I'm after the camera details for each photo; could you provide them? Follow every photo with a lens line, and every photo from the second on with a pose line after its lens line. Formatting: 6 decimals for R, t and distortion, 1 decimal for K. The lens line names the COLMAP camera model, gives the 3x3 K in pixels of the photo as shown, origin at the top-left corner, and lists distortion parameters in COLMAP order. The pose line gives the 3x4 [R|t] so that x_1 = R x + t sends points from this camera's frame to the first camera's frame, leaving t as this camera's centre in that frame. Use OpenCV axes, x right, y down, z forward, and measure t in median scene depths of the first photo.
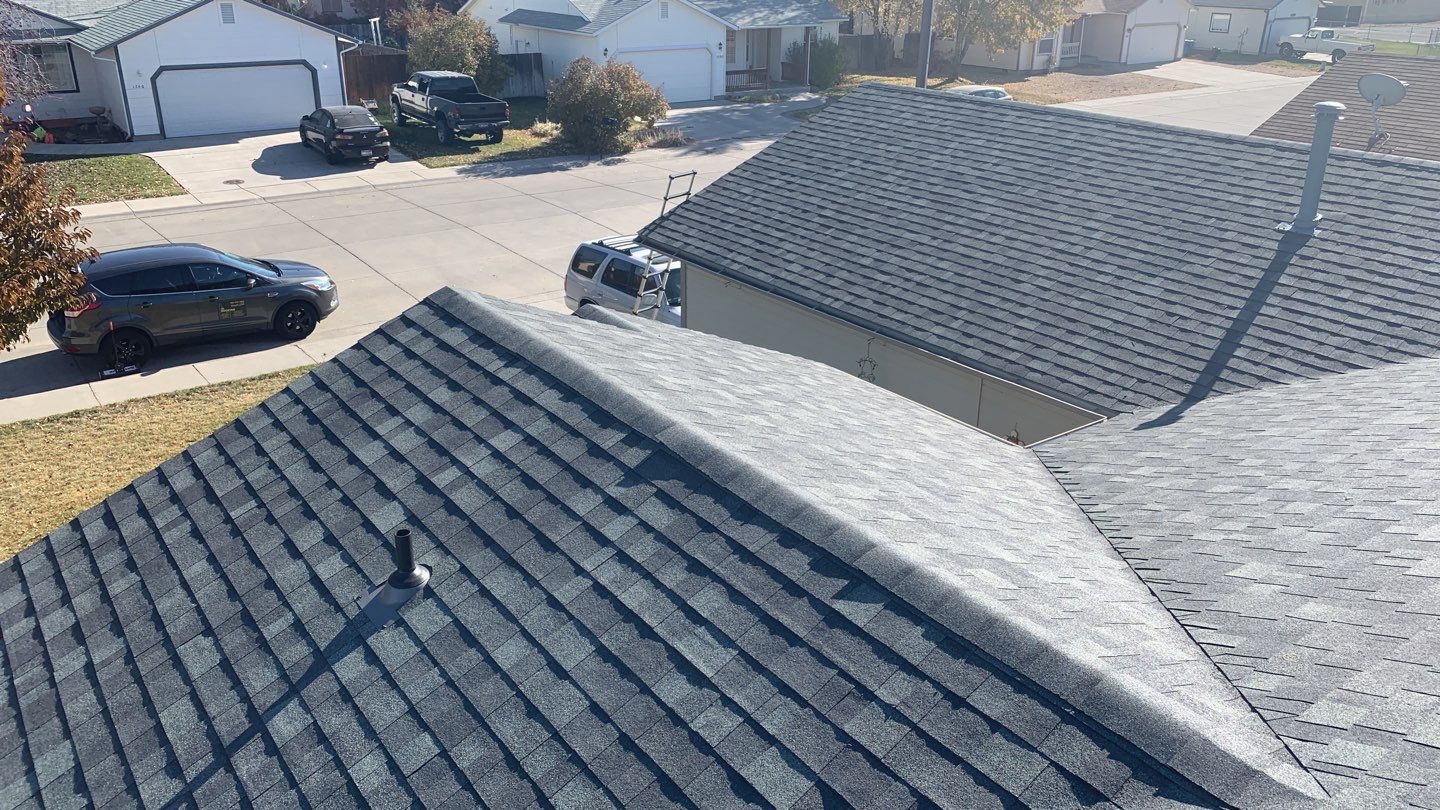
lens RADIAL K [[1054.5, 0, 720.0], [0, 1054.5, 405.0], [0, 0, 1]] dist [0.073718, -0.071996]
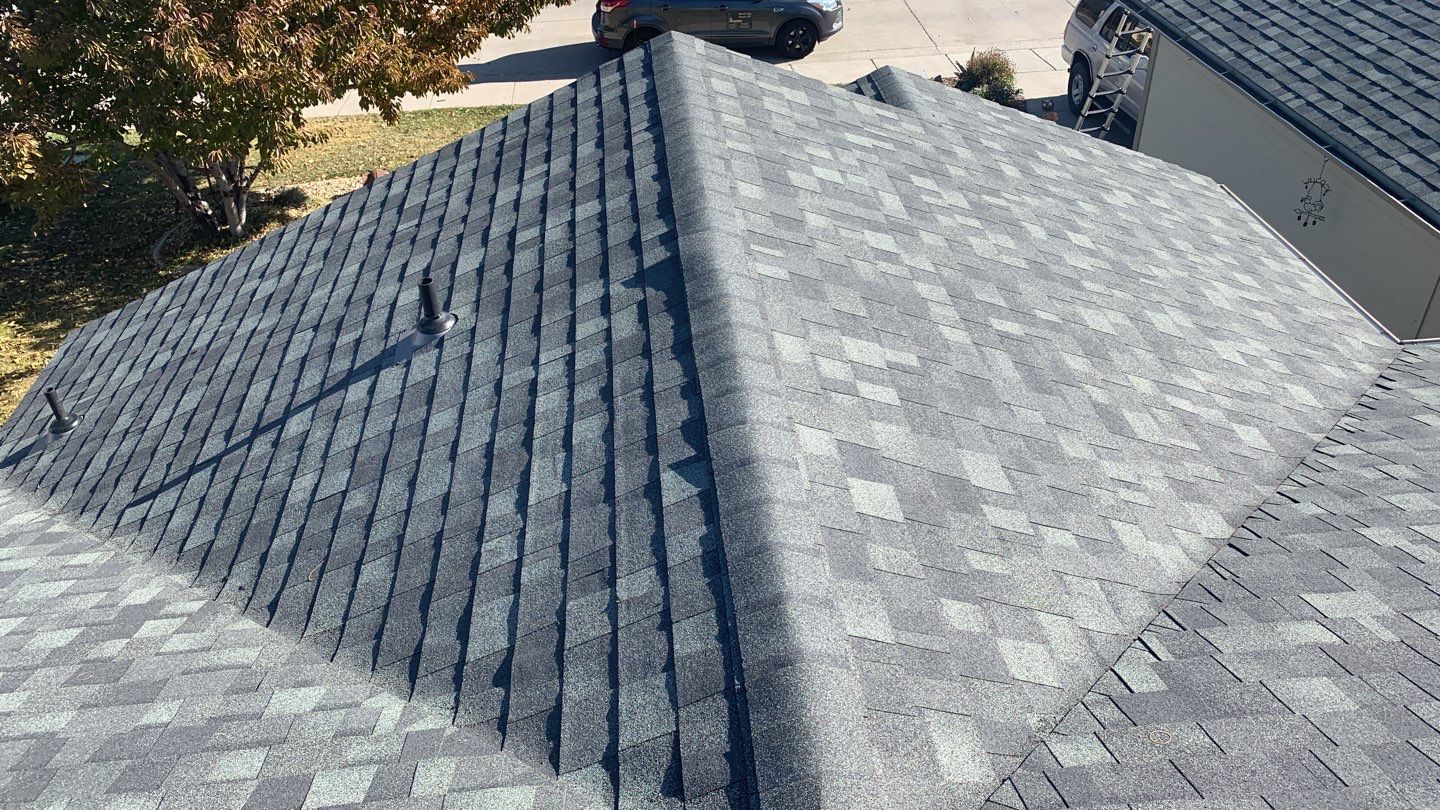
lens RADIAL K [[1054.5, 0, 720.0], [0, 1054.5, 405.0], [0, 0, 1]] dist [0.073718, -0.071996]
pose [[0.861424, 0.271473, -0.429245, 0.332785], [-0.161766, 0.947798, 0.274791, -0.075571], [0.481436, -0.167274, 0.860371, 0.176396]]
